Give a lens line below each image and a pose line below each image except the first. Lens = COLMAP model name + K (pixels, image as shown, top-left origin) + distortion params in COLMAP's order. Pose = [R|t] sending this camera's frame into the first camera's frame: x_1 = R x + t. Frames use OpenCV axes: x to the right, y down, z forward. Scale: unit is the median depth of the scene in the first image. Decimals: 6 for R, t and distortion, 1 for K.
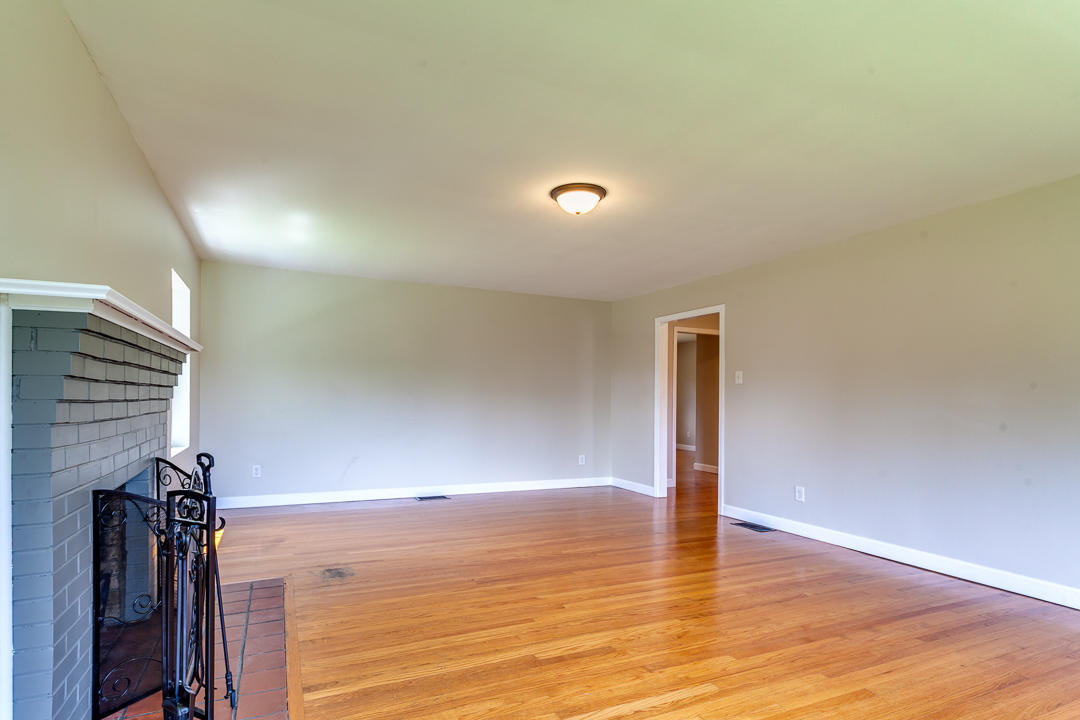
lens RADIAL K [[528.3, 0, 523.6], [0, 528.3, 396.9], [0, 0, 1]] dist [0.001089, 0.001577]
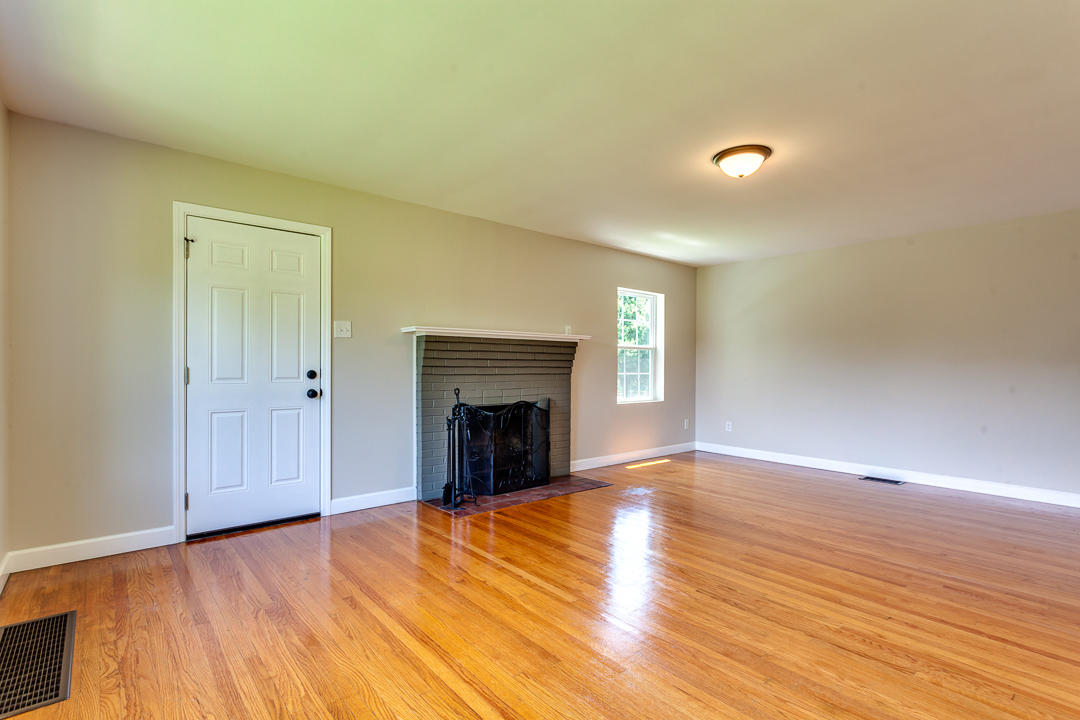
lens RADIAL K [[528.3, 0, 543.2], [0, 528.3, 362.5], [0, 0, 1]] dist [0.001089, 0.001577]
pose [[0.280161, -0.014806, -0.959839, 0.939747], [-0.000942, 0.999876, -0.015699, 0.014354], [0.959952, 0.005303, 0.280113, 0.368142]]
